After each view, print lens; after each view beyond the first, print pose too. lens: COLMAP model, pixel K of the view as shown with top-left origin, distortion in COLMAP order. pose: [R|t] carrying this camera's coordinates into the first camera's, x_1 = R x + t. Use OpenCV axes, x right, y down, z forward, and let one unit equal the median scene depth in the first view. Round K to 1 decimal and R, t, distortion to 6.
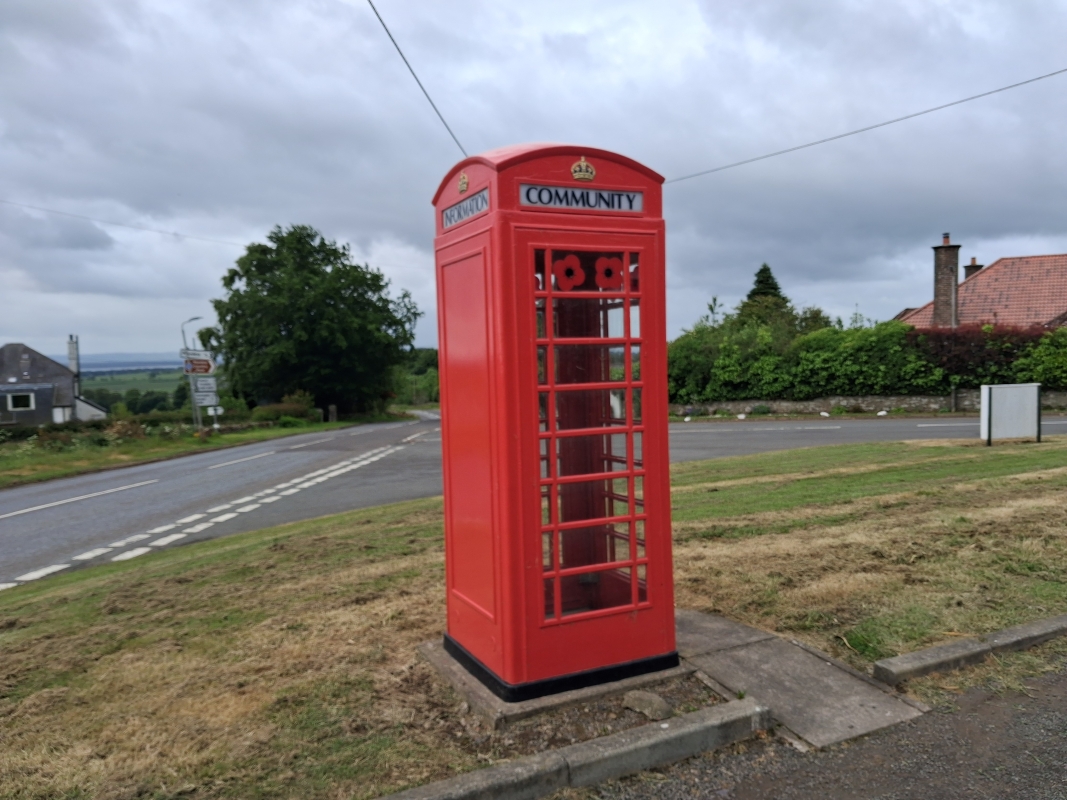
lens RADIAL K [[824.0, 0, 560.1], [0, 824.0, 398.9], [0, 0, 1]] dist [0.118722, -0.226847]
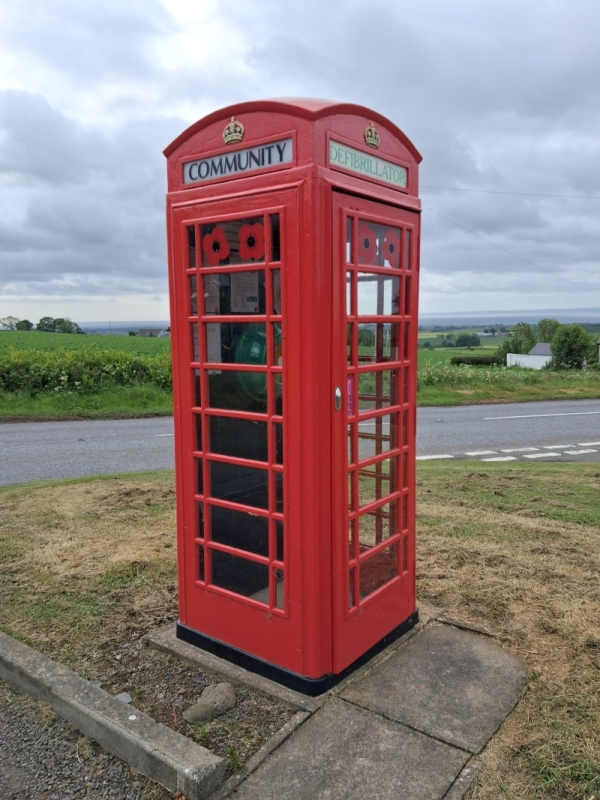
lens RADIAL K [[634.1, 0, 303.6], [0, 634.1, 398.6], [0, 0, 1]] dist [-0.009562, 0.003805]
pose [[0.439891, 0.131247, -0.888409, 0.725674], [-0.046767, 0.991269, 0.123286, -0.071590], [0.896832, -0.012684, 0.442188, 0.754792]]
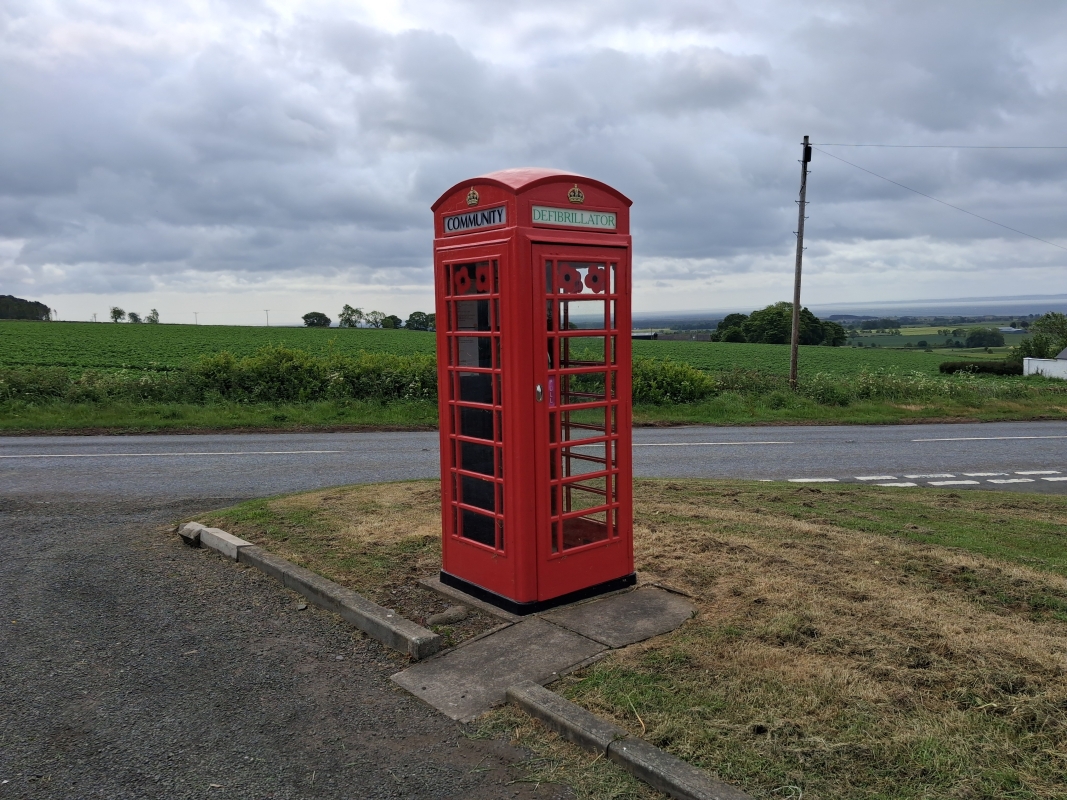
lens RADIAL K [[824.0, 0, 560.1], [0, 824.0, 398.9], [0, 0, 1]] dist [0.118722, -0.226847]
pose [[0.240780, 0.117247, -0.963472, 1.309695], [-0.036080, 0.993072, 0.111832, -0.117521], [0.969909, 0.007836, 0.243342, 0.824051]]
